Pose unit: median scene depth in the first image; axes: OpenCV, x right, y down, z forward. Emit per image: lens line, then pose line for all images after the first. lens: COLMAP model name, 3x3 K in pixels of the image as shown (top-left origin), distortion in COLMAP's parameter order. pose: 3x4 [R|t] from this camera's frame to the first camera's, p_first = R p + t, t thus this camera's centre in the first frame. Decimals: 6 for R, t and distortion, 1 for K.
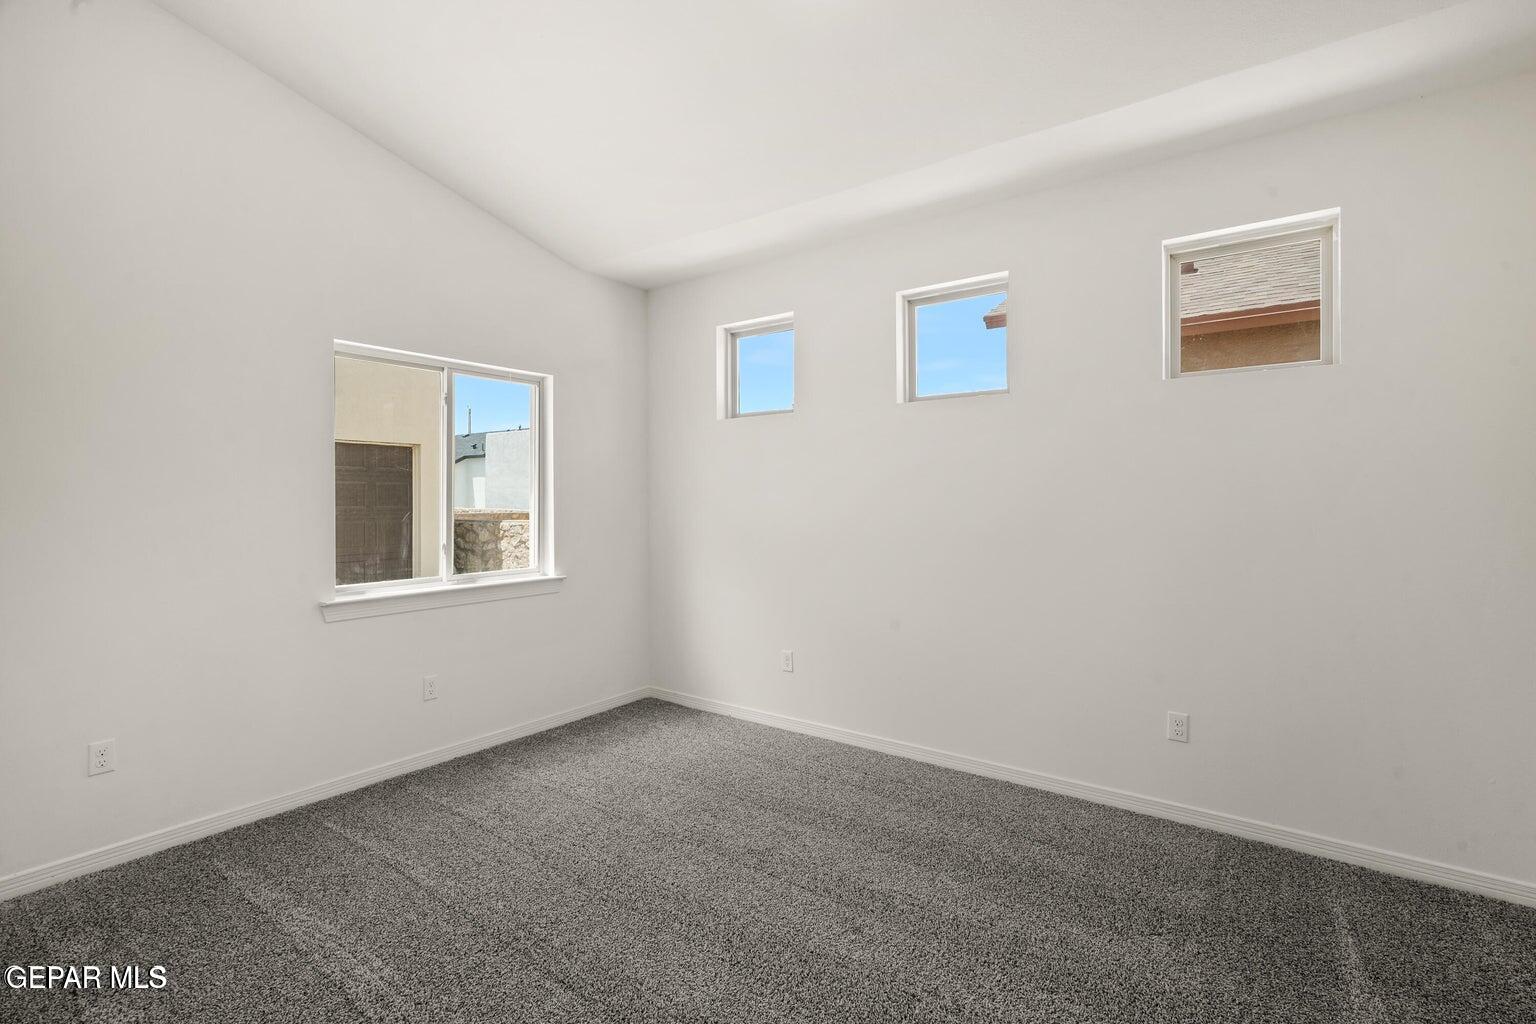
lens RADIAL K [[701.8, 0, 766.5], [0, 701.8, 502.9], [0, 0, 1]] dist [0.001653, 0.000698]
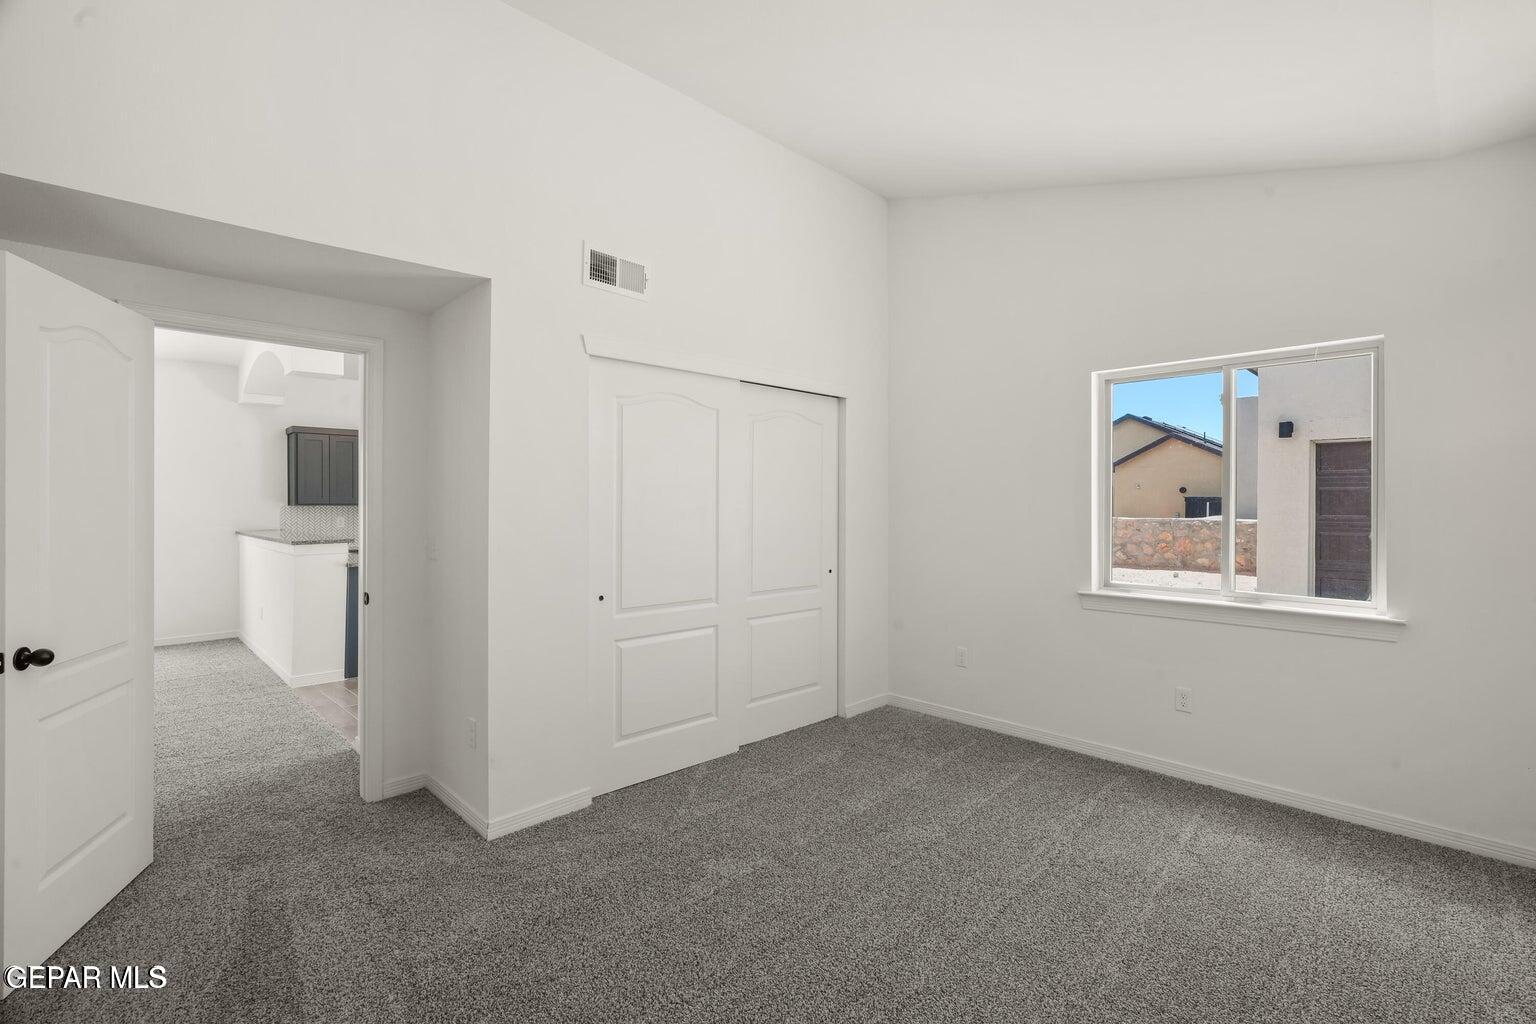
lens RADIAL K [[701.8, 0, 773.2], [0, 701.8, 507.8], [0, 0, 1]] dist [0.001653, 0.000698]
pose [[-0.160012, 0.010067, -0.987064, 0.580581], [-0.006452, 0.999916, 0.011244, -0.012268], [0.987094, 0.008167, -0.159934, 0.589816]]
